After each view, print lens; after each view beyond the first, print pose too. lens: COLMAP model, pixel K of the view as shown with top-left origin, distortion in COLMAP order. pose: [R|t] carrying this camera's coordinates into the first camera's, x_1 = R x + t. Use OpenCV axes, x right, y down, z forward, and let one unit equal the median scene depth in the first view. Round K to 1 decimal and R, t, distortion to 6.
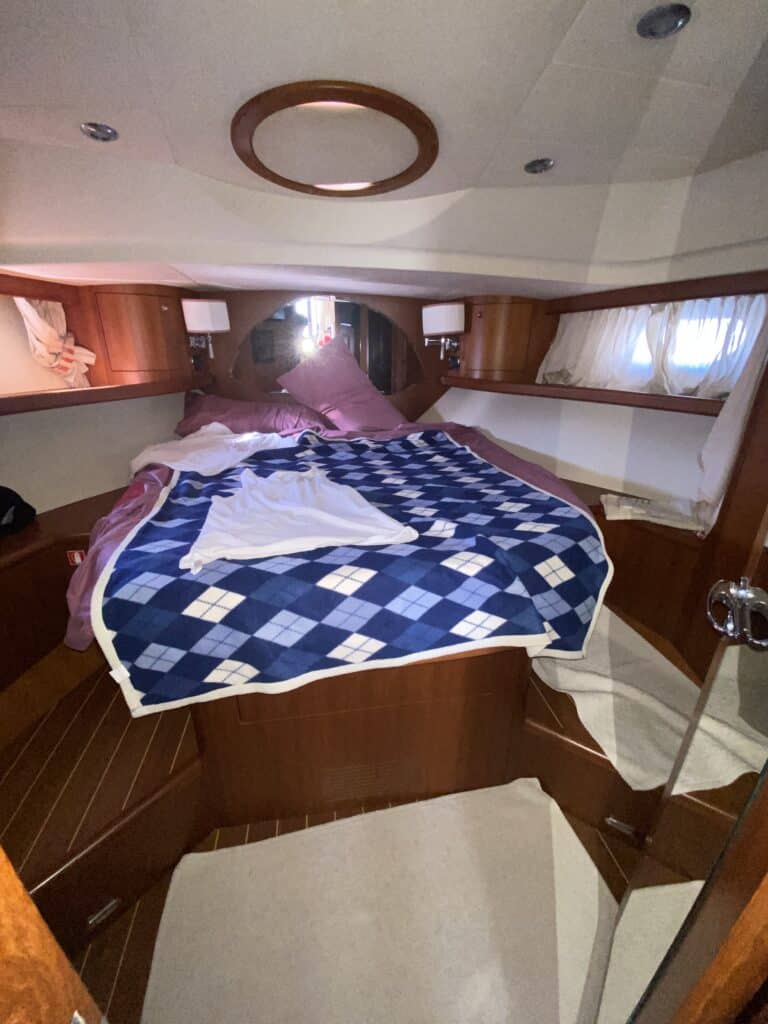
lens RADIAL K [[414.9, 0, 383.9], [0, 414.9, 510.6], [0, 0, 1]] dist [-0.031113, -0.000858]
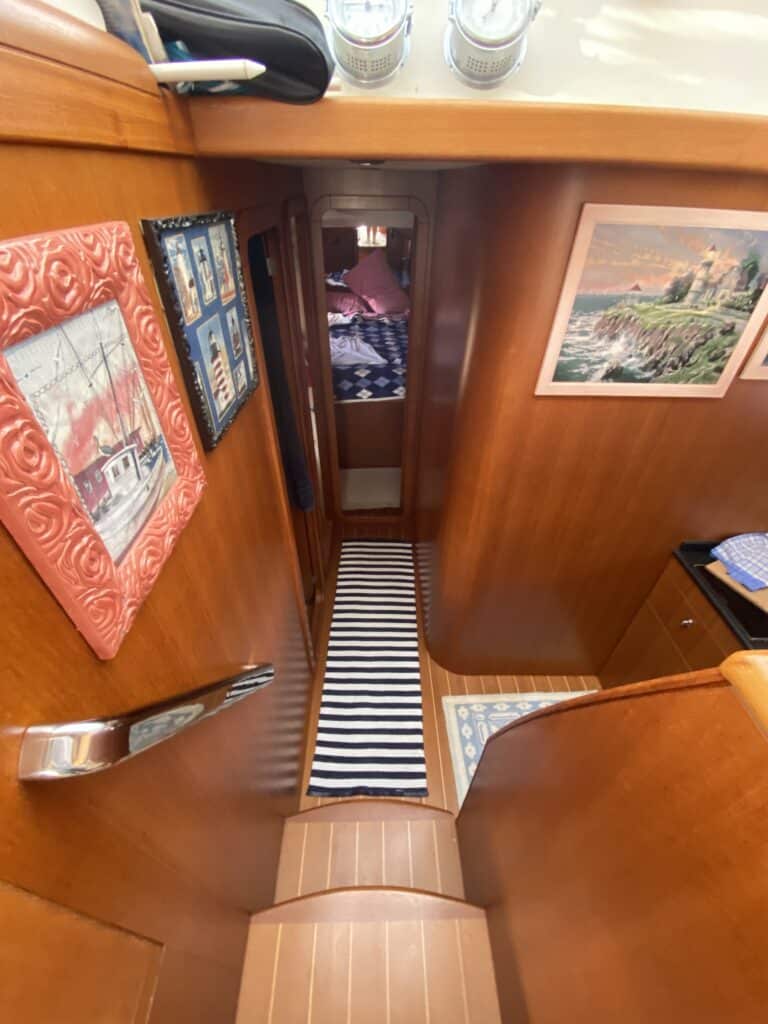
lens RADIAL K [[414.9, 0, 381.1], [0, 414.9, 515.3], [0, 0, 1]] dist [-0.031113, -0.000858]
pose [[0.988475, 0.100944, -0.112819, 0.397235], [-0.059470, 0.944252, 0.323809, 0.114538], [0.139216, -0.313367, 0.939372, -1.796392]]
